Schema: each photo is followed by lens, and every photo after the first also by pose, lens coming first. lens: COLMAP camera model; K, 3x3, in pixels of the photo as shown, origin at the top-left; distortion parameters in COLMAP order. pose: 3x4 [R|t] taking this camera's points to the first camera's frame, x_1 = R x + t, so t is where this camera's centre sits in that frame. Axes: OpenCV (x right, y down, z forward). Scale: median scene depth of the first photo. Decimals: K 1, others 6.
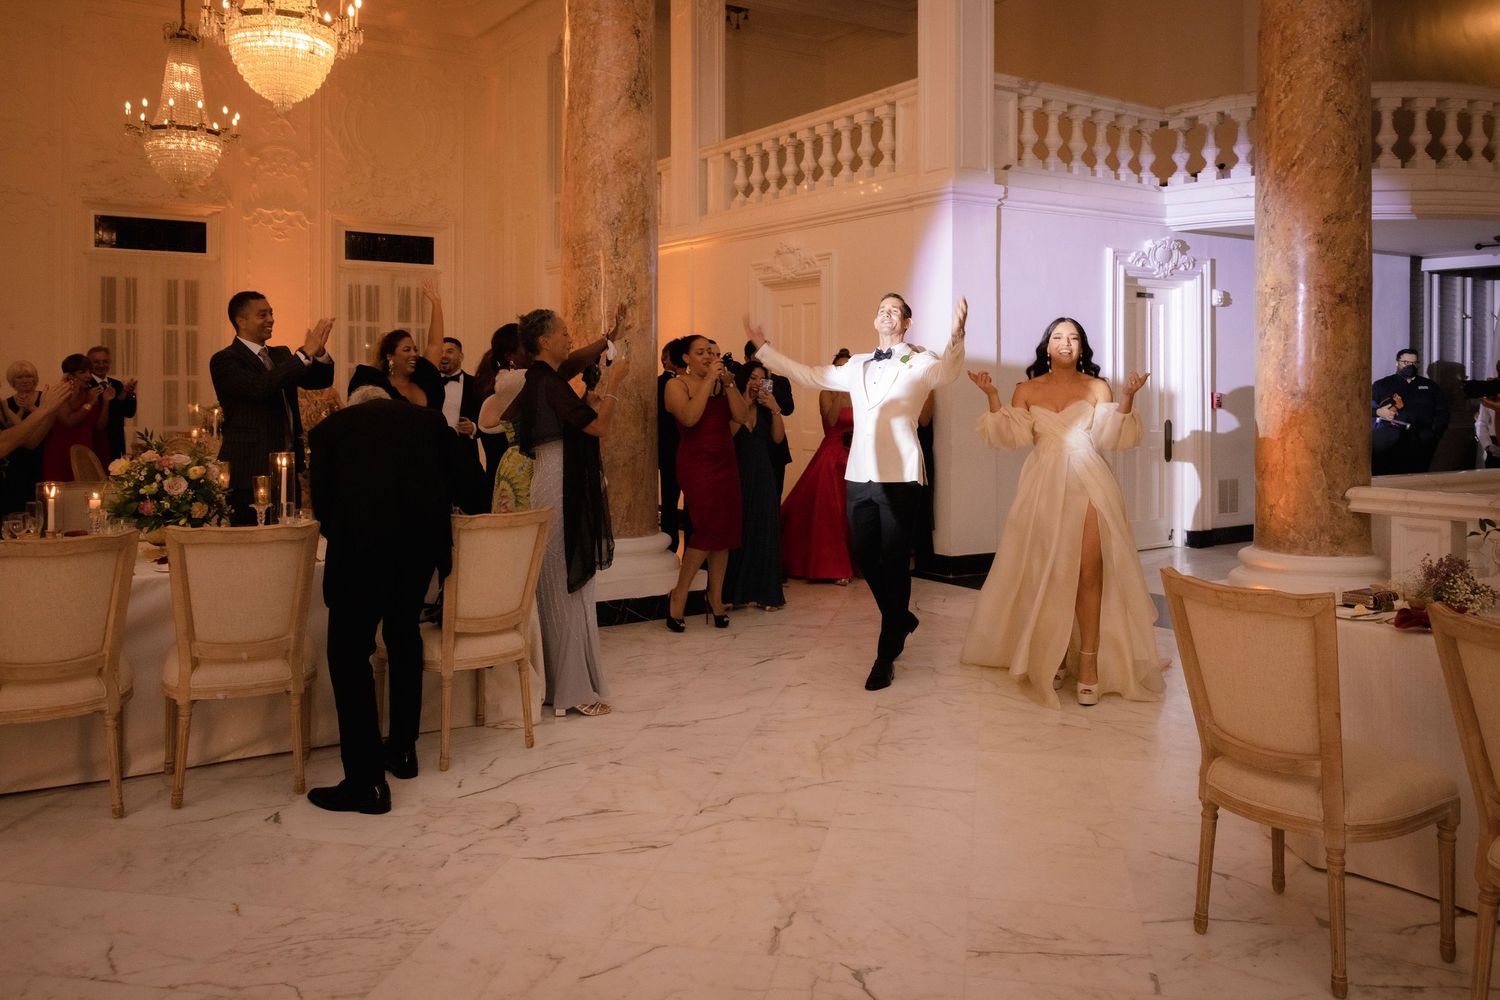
lens RADIAL K [[1193.3, 0, 740.1], [0, 1193.3, 383.5], [0, 0, 1]] dist [0.008337, 0.001878]
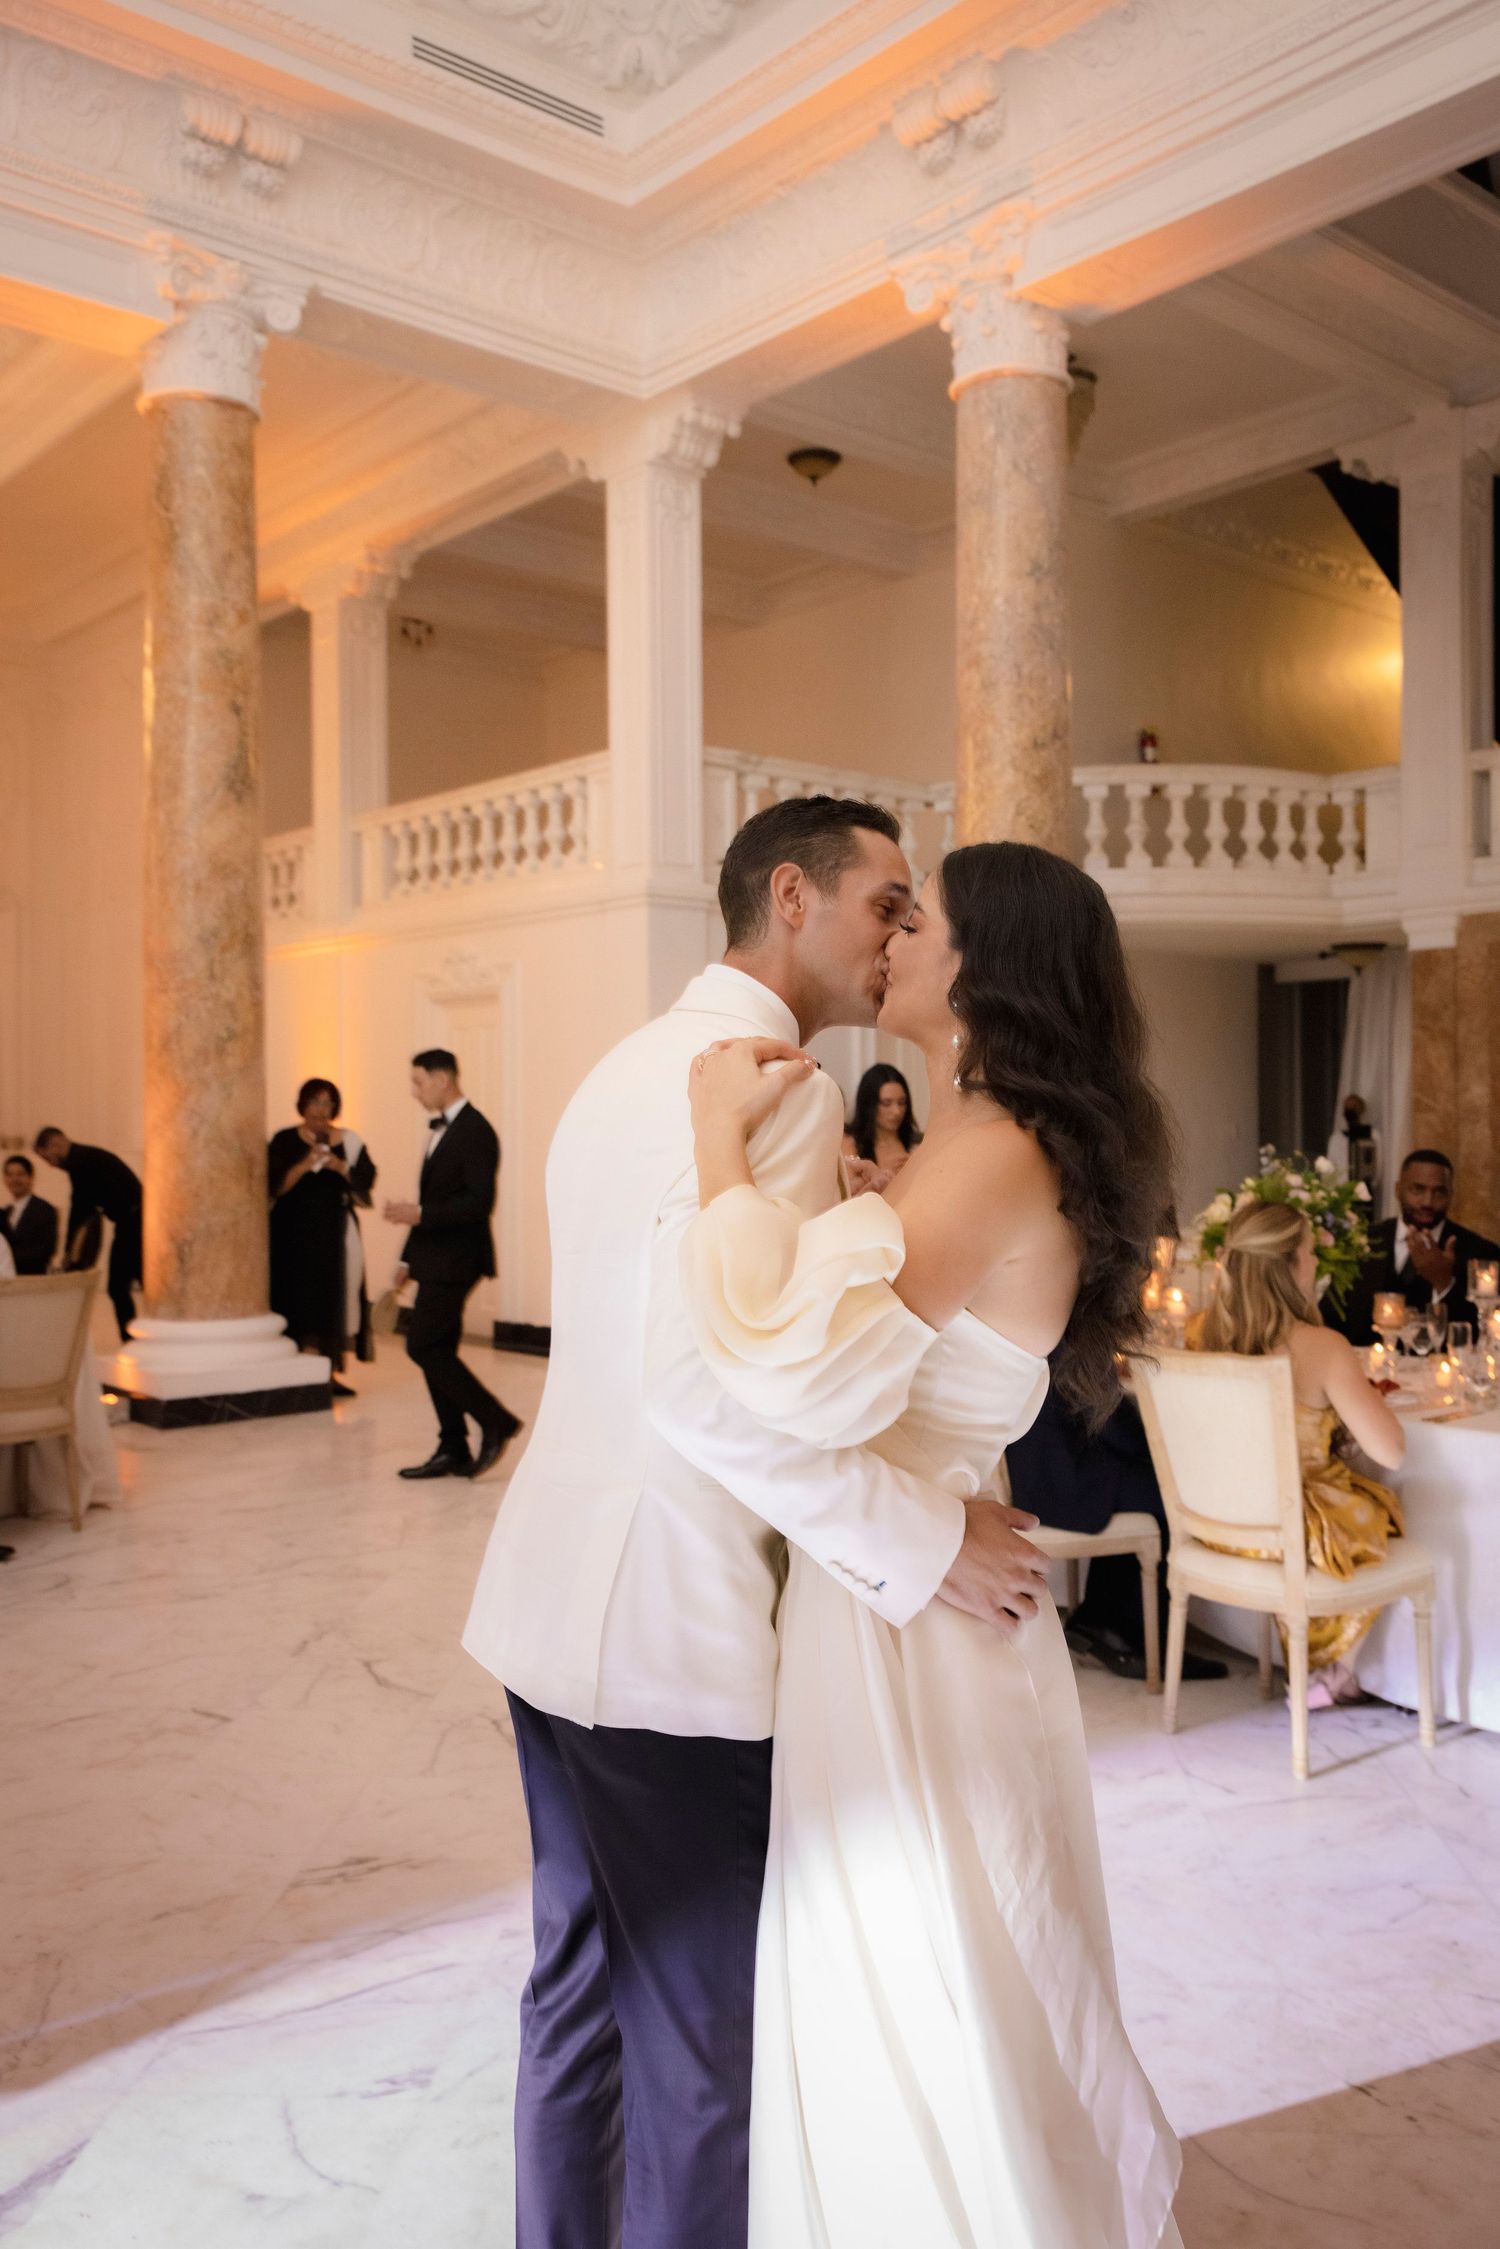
lens RADIAL K [[1828.6, 0, 749.0], [0, 1828.6, 1113.3], [0, 0, 1]] dist [0.011859, 0.007339]
pose [[0.990147, -0.006231, 0.139891, 0.061602], [0.006615, 0.999976, -0.002279, -0.006009], [-0.139873, 0.003182, 0.990164, -0.219184]]
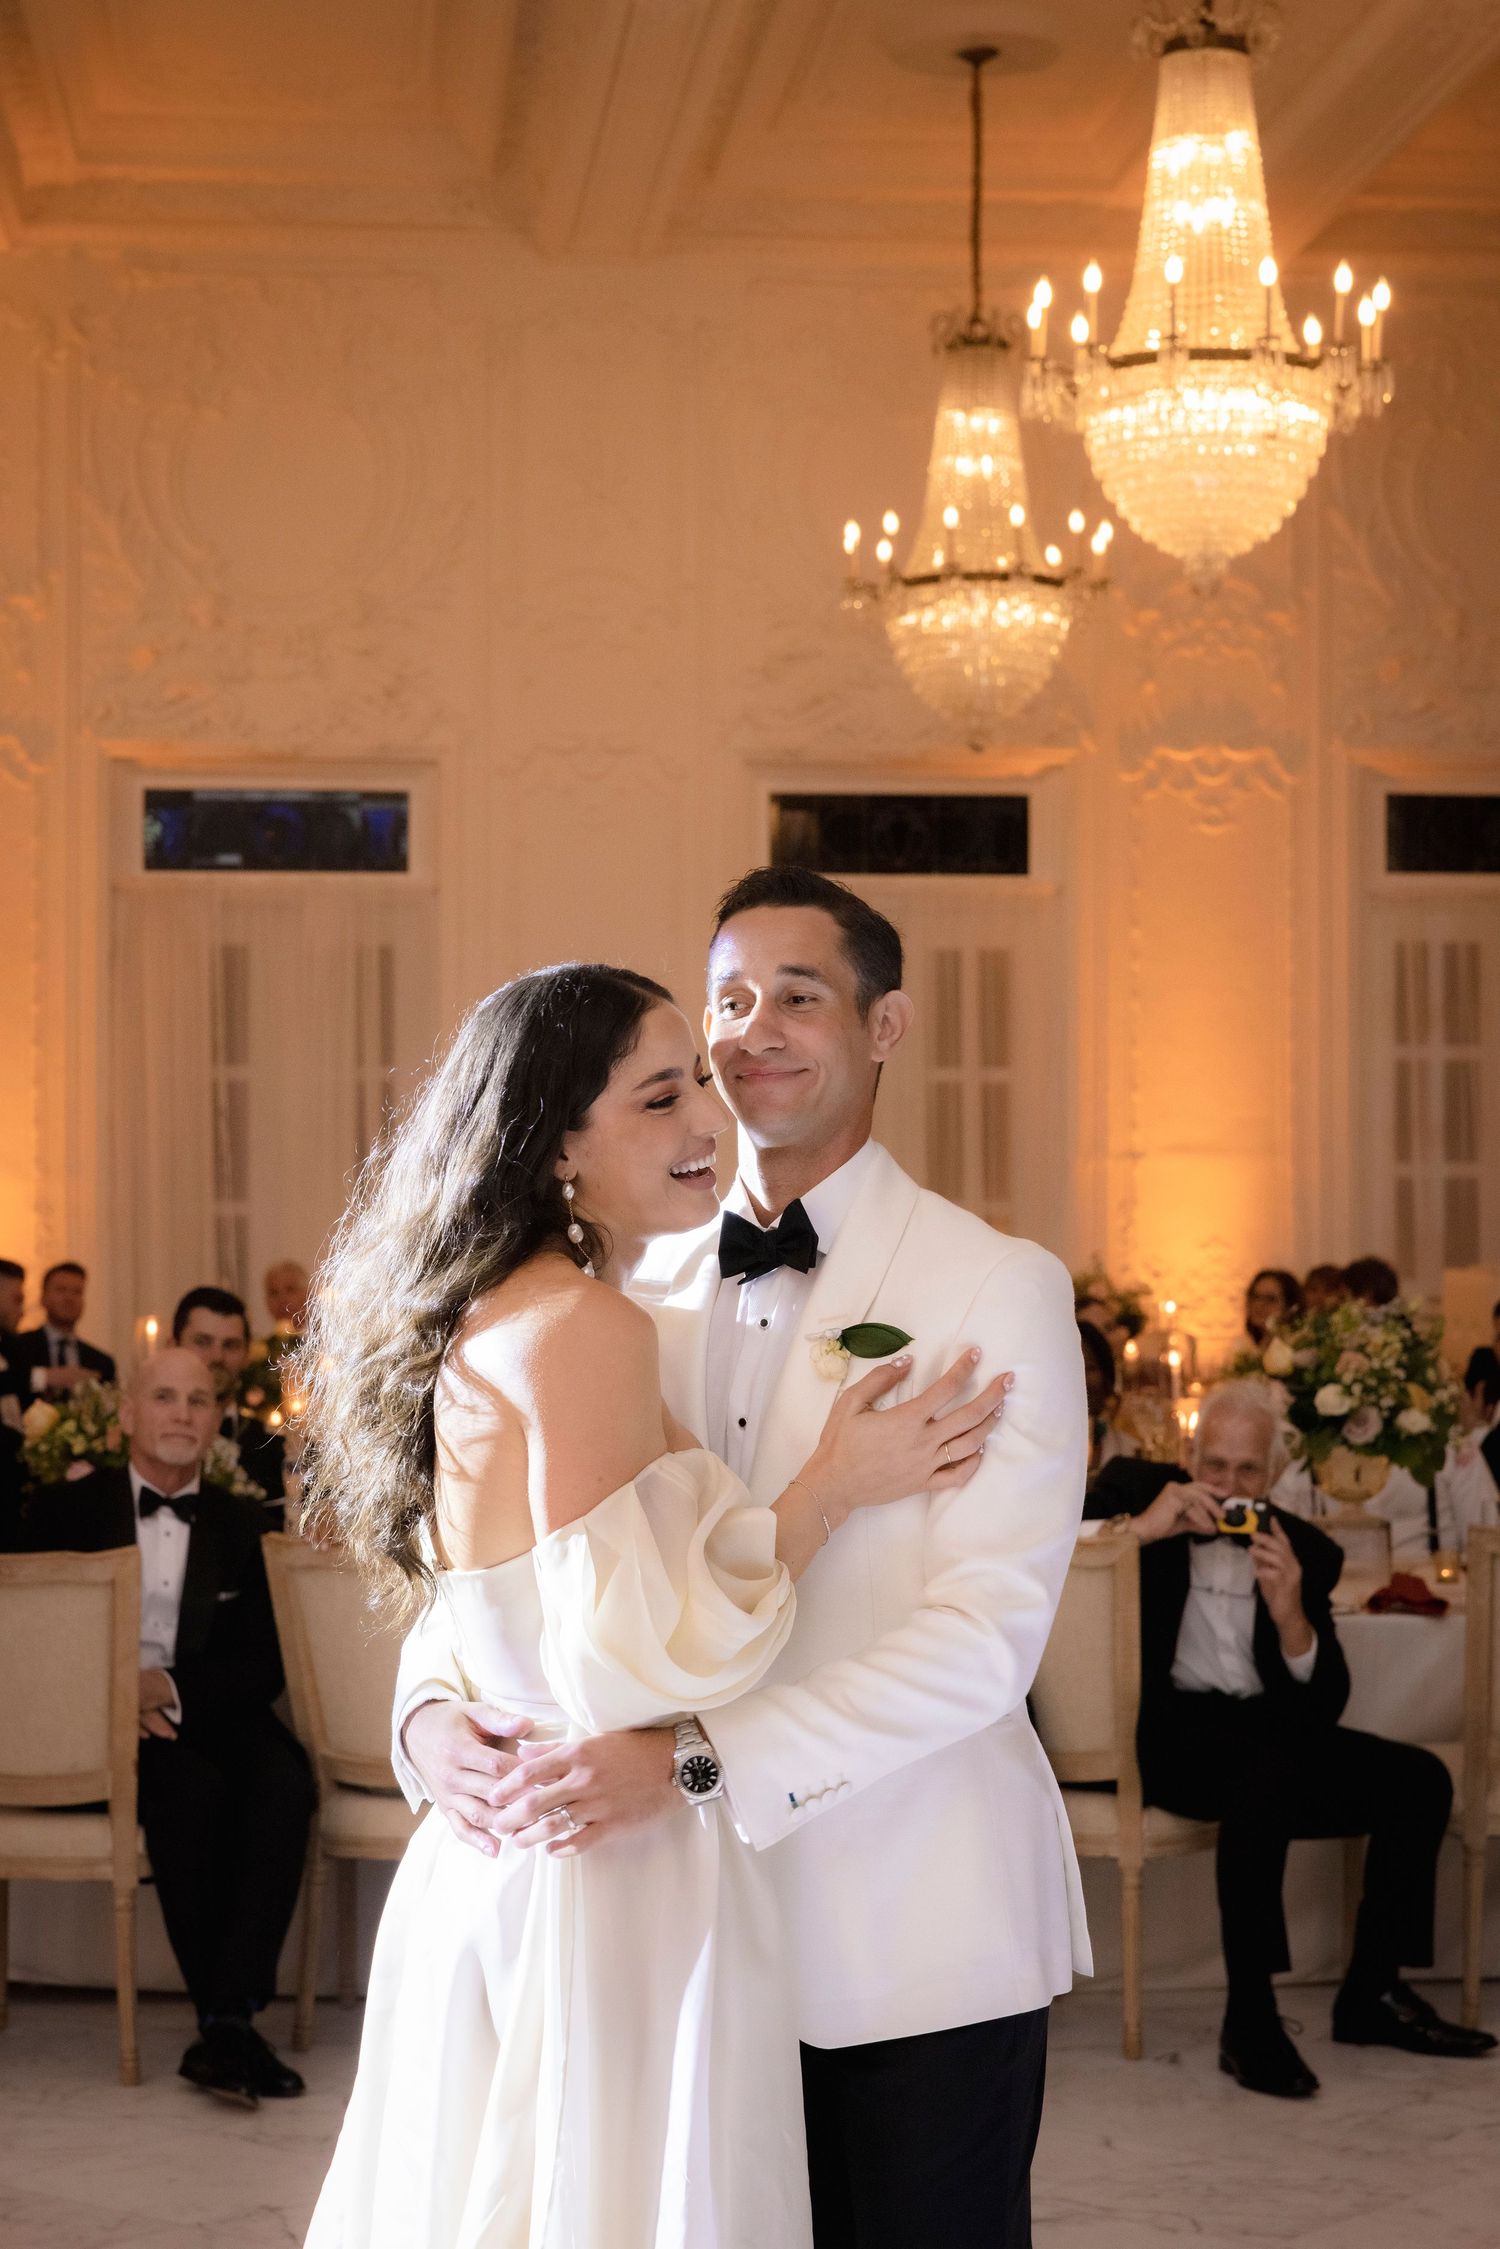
lens RADIAL K [[4441.0, 0, 819.6], [0, 4441.0, 1122.0], [0, 0, 1]] dist [0.070485, 0.000000]
pose [[0.894460, -0.008783, -0.447062, 0.154910], [0.002291, 0.999884, -0.015060, -0.015006], [0.447143, 0.012447, 0.894376, -0.364525]]
